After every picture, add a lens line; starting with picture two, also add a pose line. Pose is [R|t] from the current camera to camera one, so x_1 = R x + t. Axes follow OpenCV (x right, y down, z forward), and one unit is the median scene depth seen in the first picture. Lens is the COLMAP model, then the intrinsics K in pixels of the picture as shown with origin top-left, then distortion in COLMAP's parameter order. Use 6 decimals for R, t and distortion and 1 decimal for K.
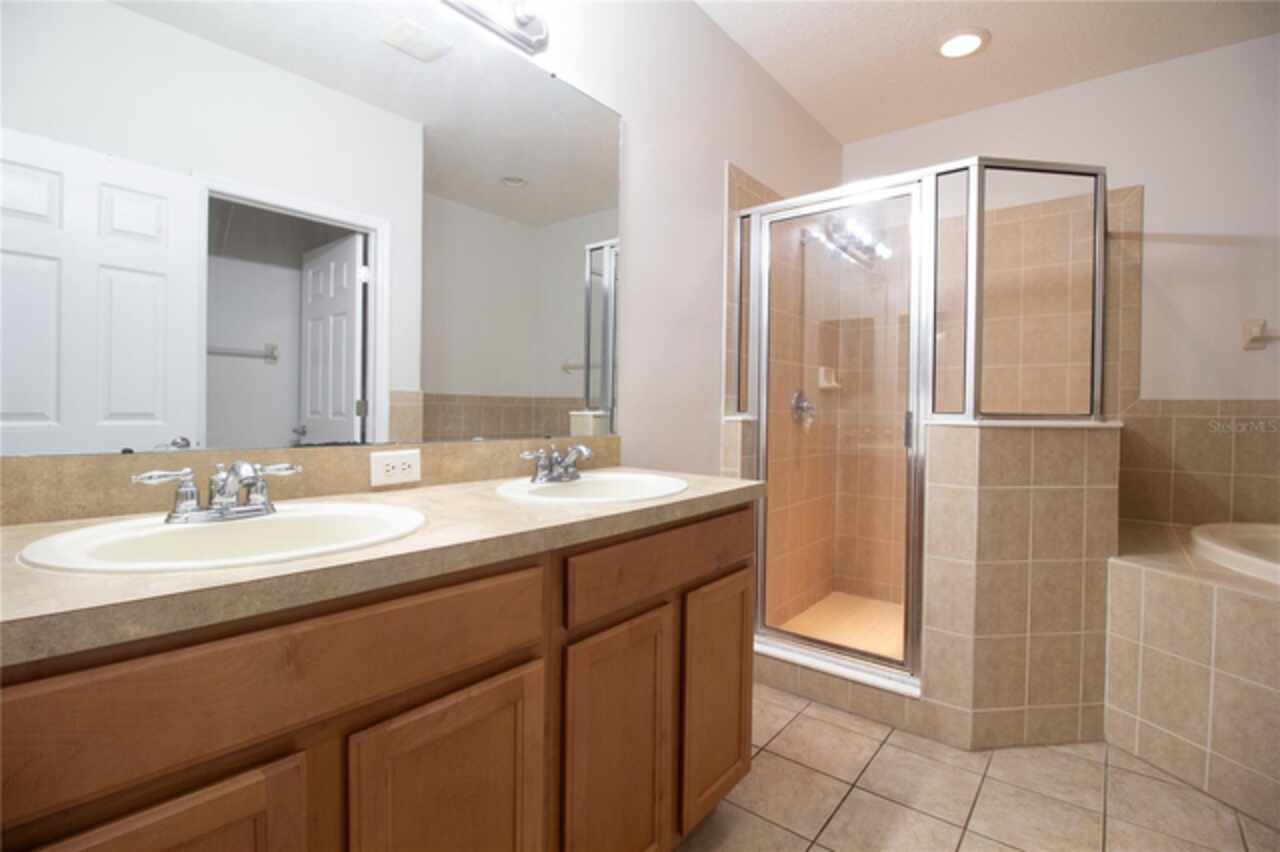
lens RADIAL K [[591.3, 0, 642.4], [0, 591.3, 418.5], [0, 0, 1]] dist [0.002049, -0.014424]
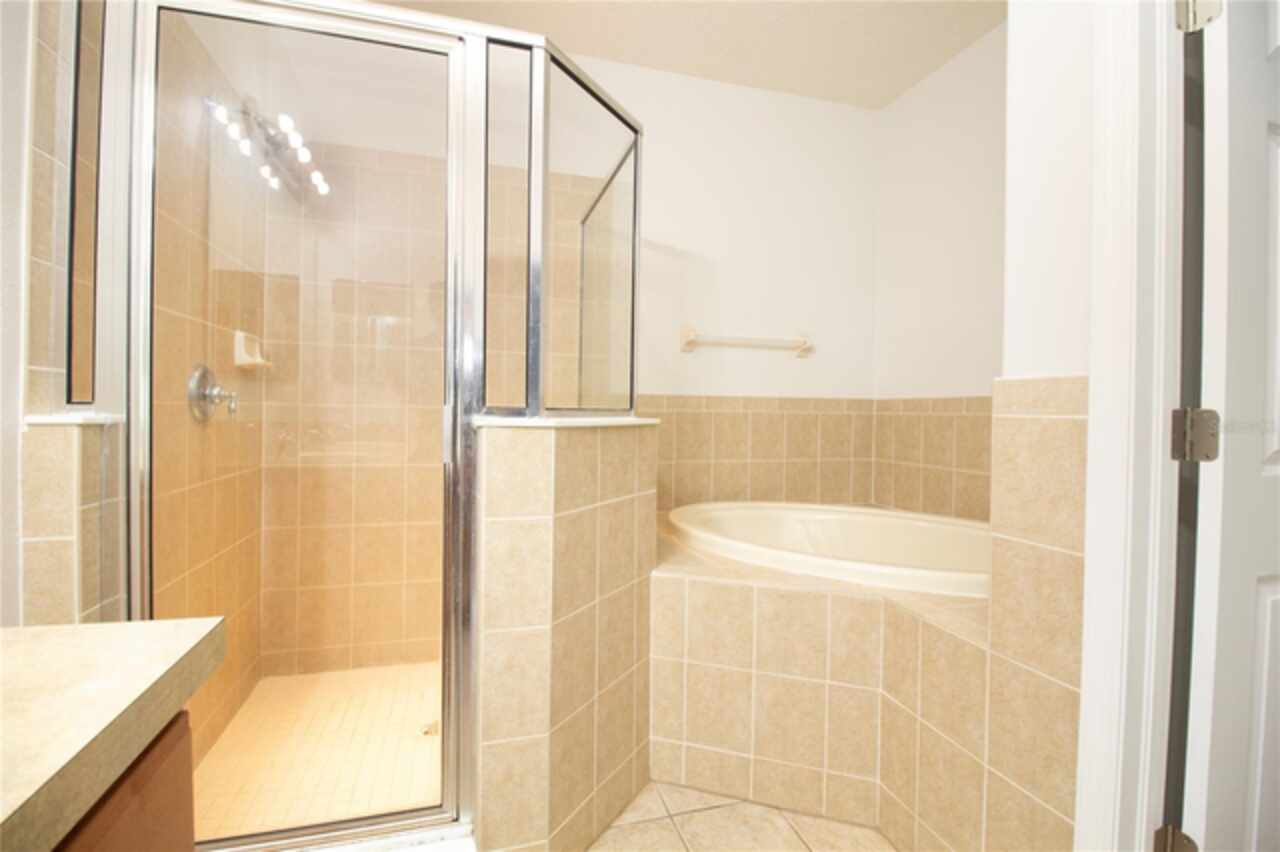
lens RADIAL K [[591.3, 0, 642.4], [0, 591.3, 418.5], [0, 0, 1]] dist [0.002049, -0.014424]
pose [[0.565878, -0.014106, 0.824368, 0.056298], [0.003757, 0.999887, 0.014530, -0.006265], [-0.824481, -0.005126, 0.565867, 0.501388]]
